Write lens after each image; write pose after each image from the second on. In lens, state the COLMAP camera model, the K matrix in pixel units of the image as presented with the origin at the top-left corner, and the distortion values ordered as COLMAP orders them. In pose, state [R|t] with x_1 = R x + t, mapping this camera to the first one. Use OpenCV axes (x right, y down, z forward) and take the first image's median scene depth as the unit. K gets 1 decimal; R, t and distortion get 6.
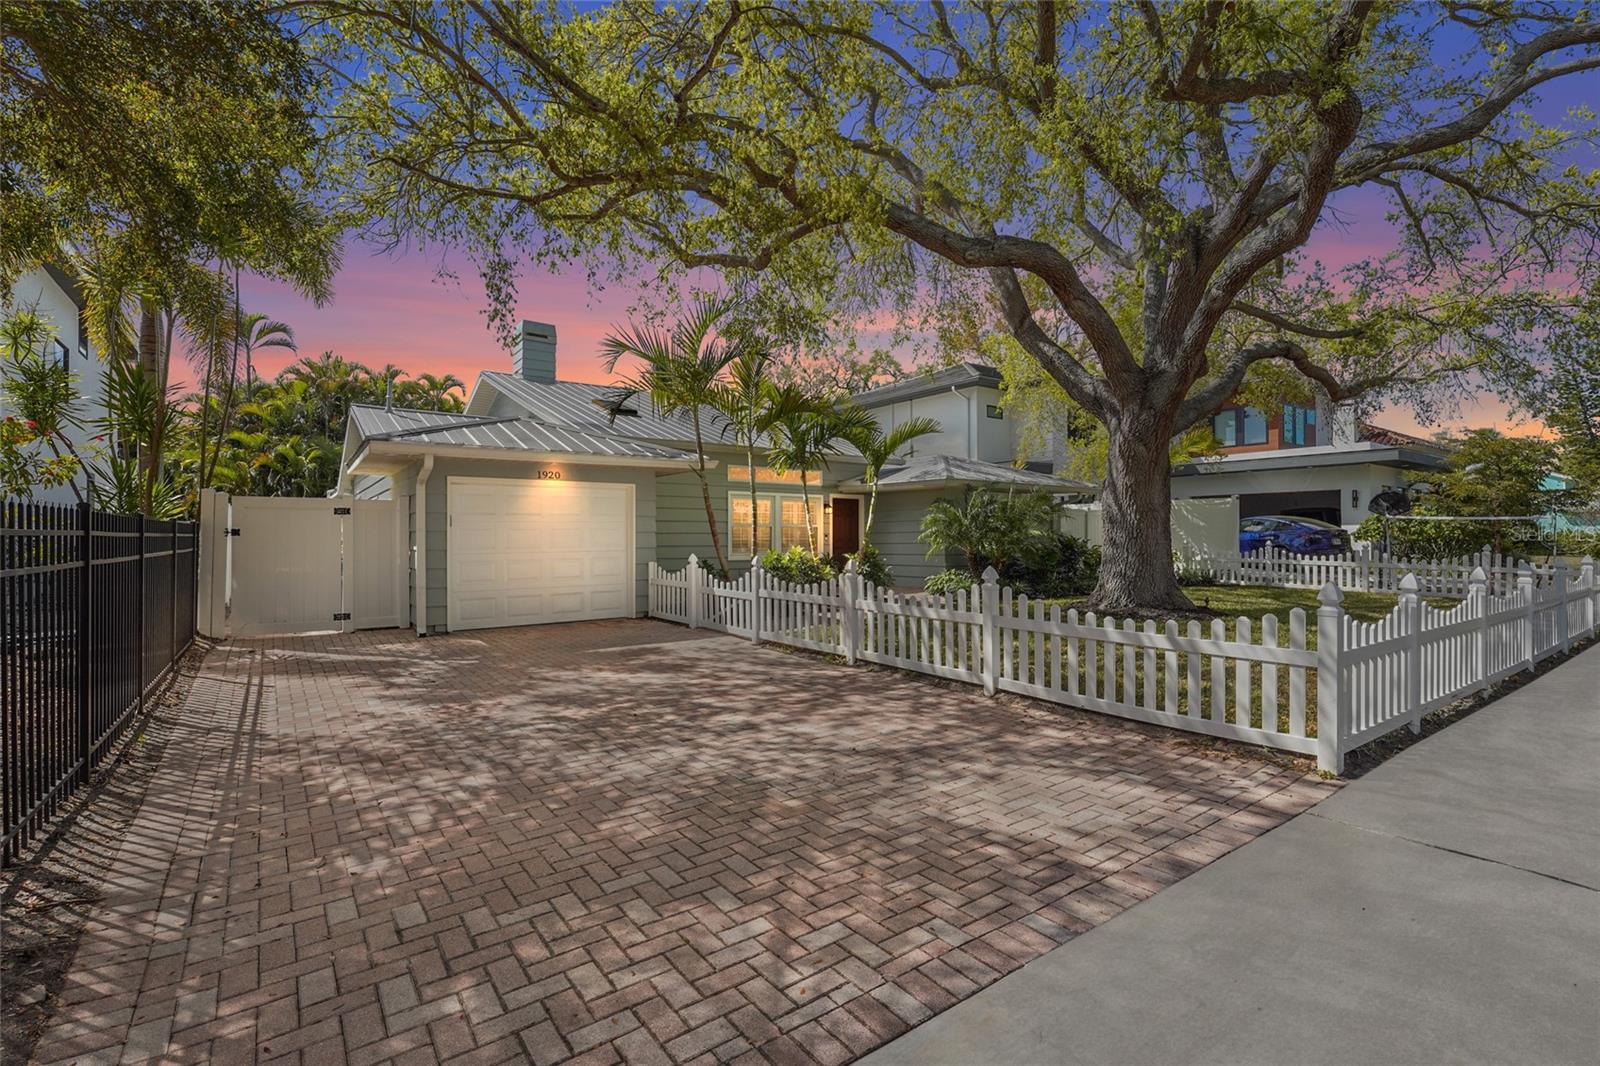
lens RADIAL K [[715.2, 0, 801.8], [0, 715.2, 534.1], [0, 0, 1]] dist [-0.002334, -0.000055]
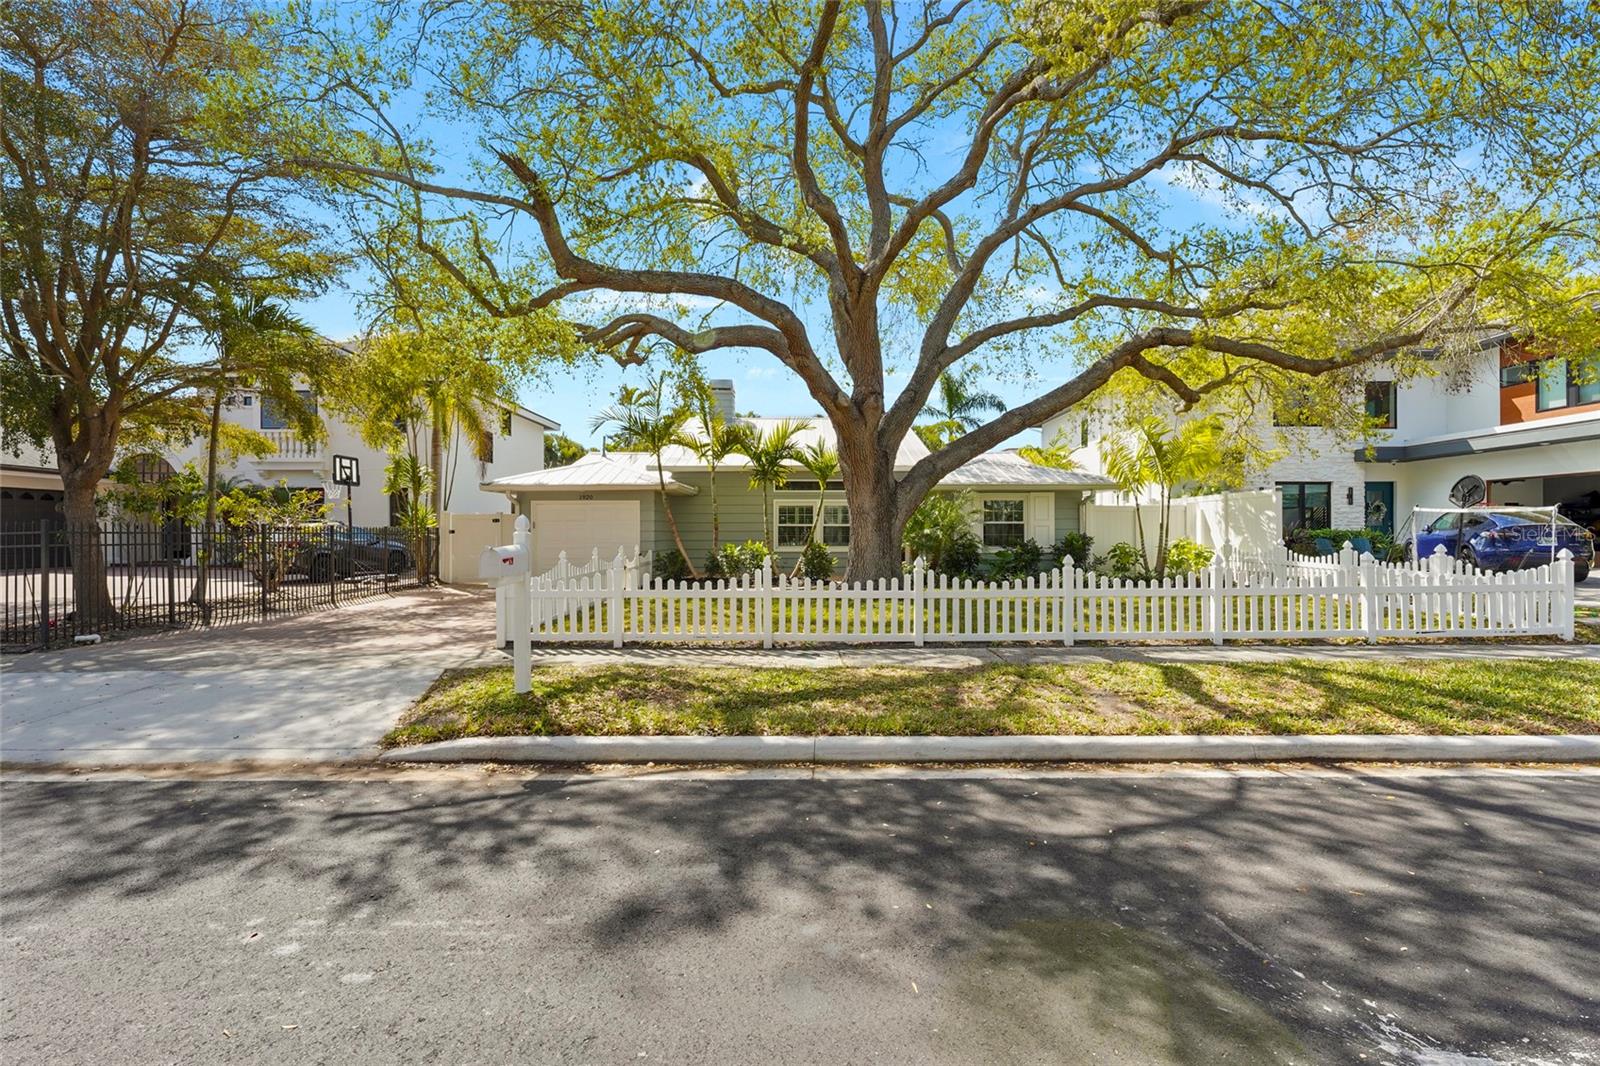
lens RADIAL K [[722.2, 0, 800.0], [0, 722.2, 533.0], [0, 0, 1]] dist [-0.002003, -0.000055]
pose [[0.807154, 0.000329, -0.590340, 0.990995], [0.001384, 0.999996, 0.002451, -0.002009], [0.590339, -0.002796, 0.807151, -0.070641]]
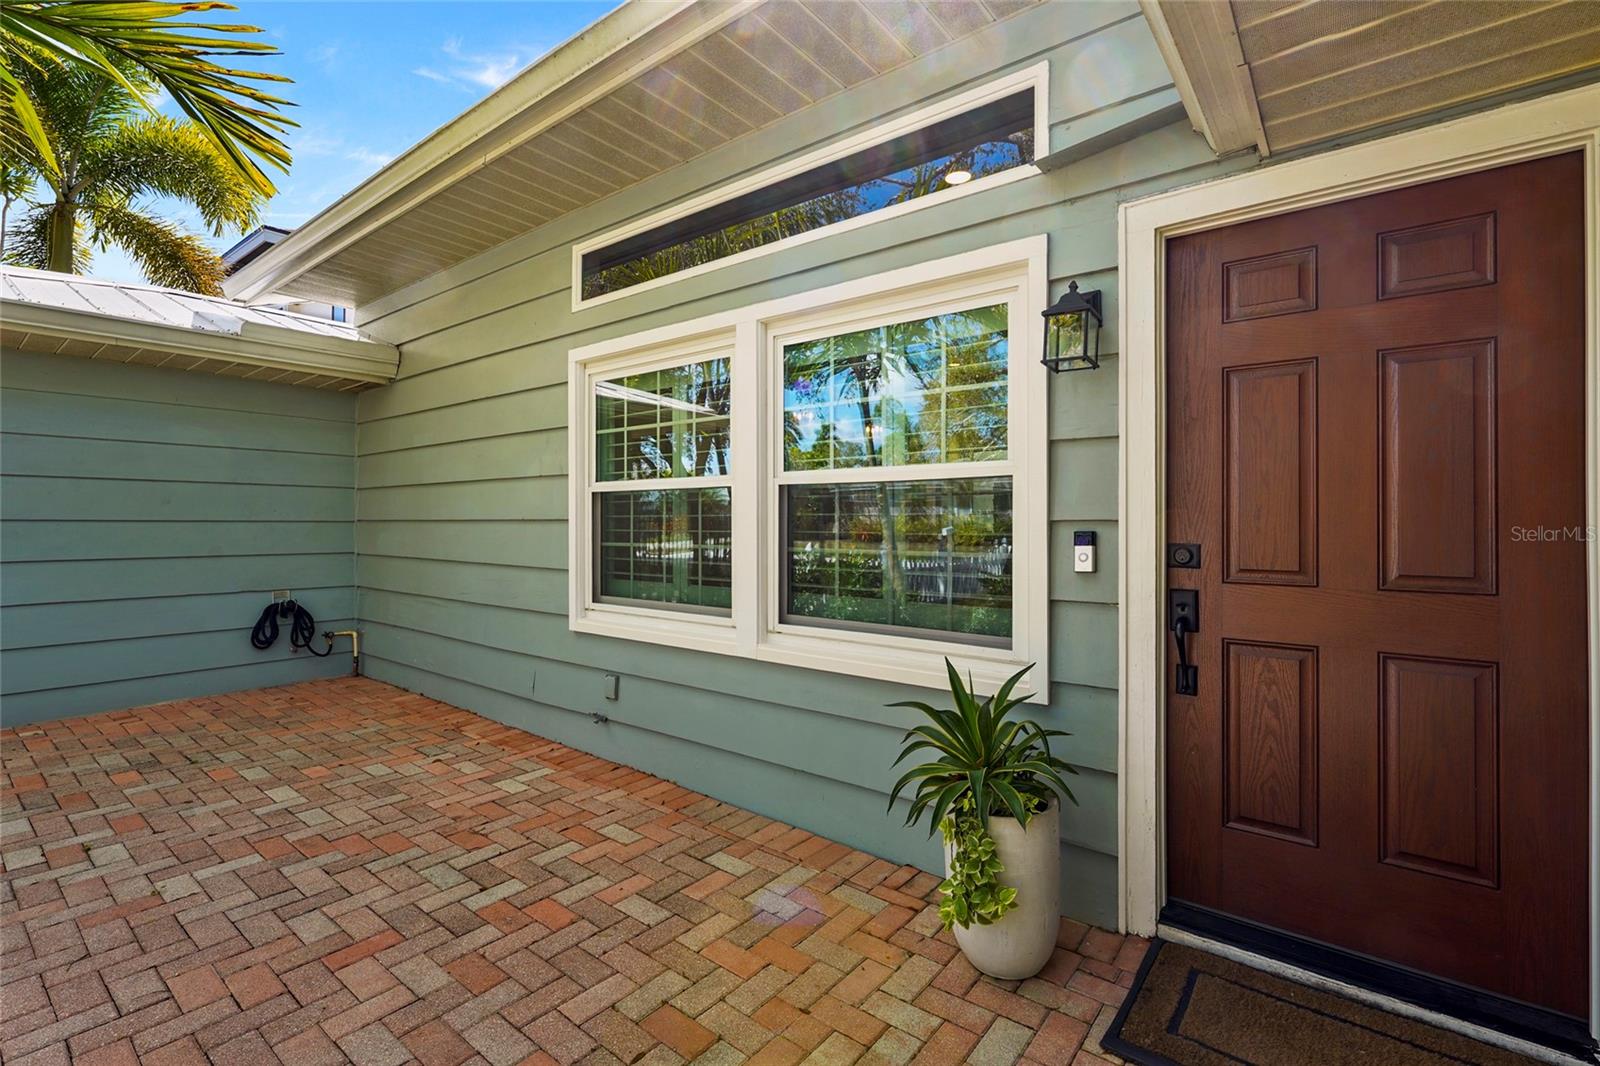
lens RADIAL K [[722.2, 0, 800.0], [0, 722.2, 533.0], [0, 0, 1]] dist [-0.002003, -0.000055]
pose [[0.277855, 0.017971, -0.960455, 0.220313], [0.001462, 0.999816, 0.019130, -0.002160], [0.960622, -0.006719, 0.277778, 1.374610]]
